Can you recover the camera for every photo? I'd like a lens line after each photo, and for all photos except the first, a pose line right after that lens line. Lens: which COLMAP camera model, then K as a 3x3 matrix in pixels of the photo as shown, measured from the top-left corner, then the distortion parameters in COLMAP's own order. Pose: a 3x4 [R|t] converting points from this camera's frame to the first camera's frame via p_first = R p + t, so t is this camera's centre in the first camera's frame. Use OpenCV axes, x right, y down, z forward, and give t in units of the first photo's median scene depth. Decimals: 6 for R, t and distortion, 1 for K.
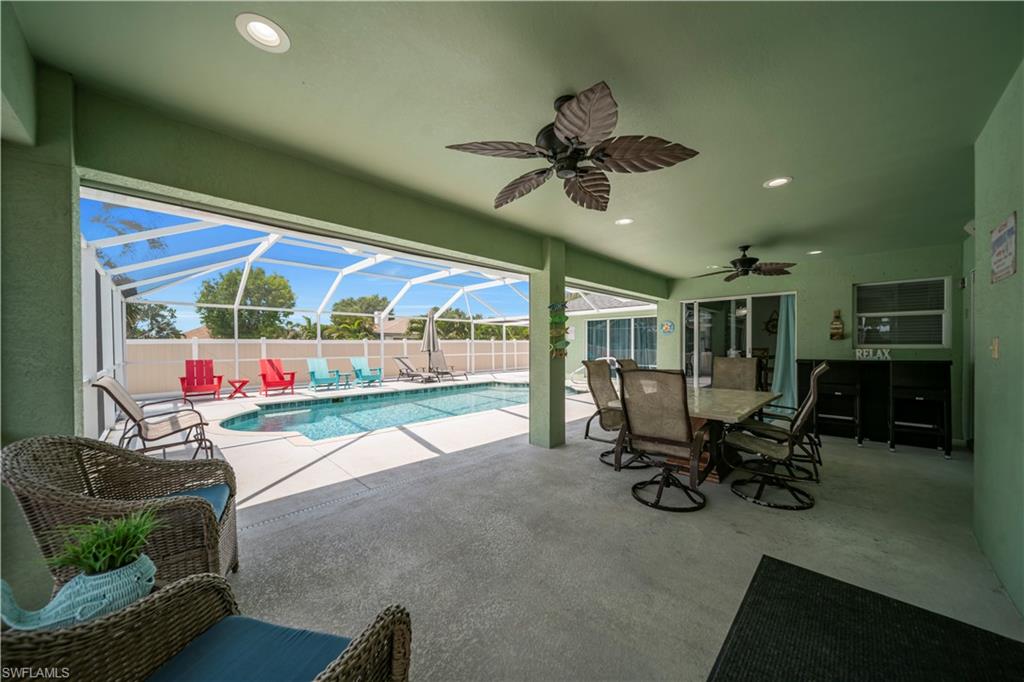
lens RADIAL K [[354.0, 0, 513.9], [0, 354.0, 344.4], [0, 0, 1]] dist [-0.000664, -0.000315]
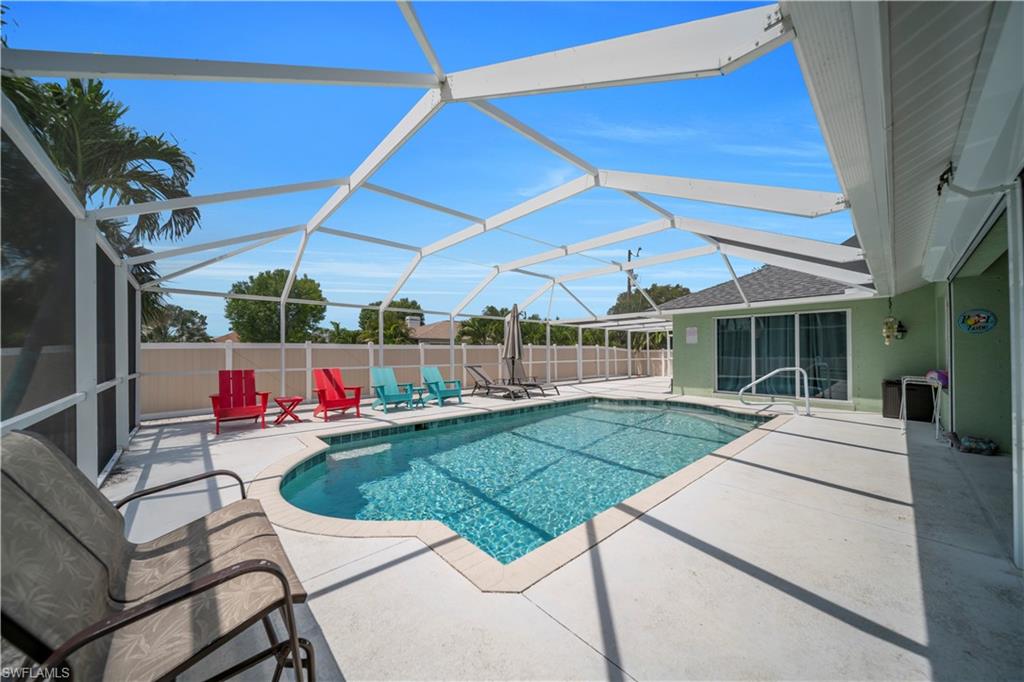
lens RADIAL K [[354.0, 0, 513.9], [0, 354.0, 344.4], [0, 0, 1]] dist [-0.000664, -0.000315]
pose [[0.998951, 0.000051, -0.045791, -0.223249], [-0.000919, 0.999820, -0.018935, 0.003127], [0.045782, 0.018958, 0.998772, 0.232024]]
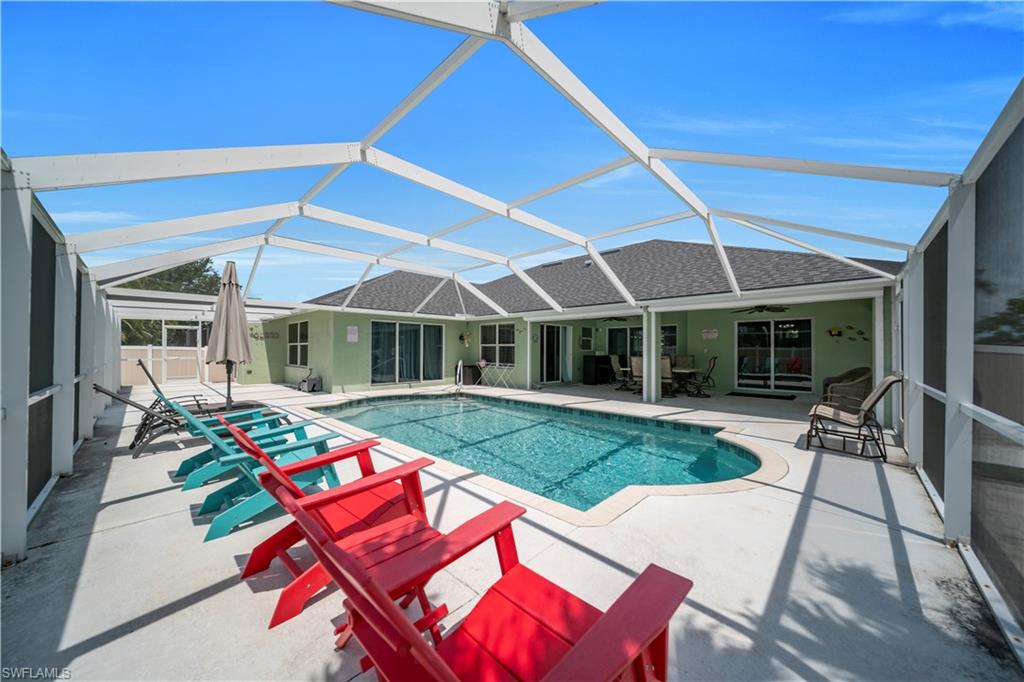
lens RADIAL K [[354.0, 0, 513.9], [0, 354.0, 344.4], [0, 0, 1]] dist [-0.000664, -0.000315]
pose [[-0.014371, 0.015387, 0.999778, -0.689497], [-0.002706, 0.999877, -0.015427, 0.002785], [-0.999893, -0.002927, -0.014328, 0.680902]]
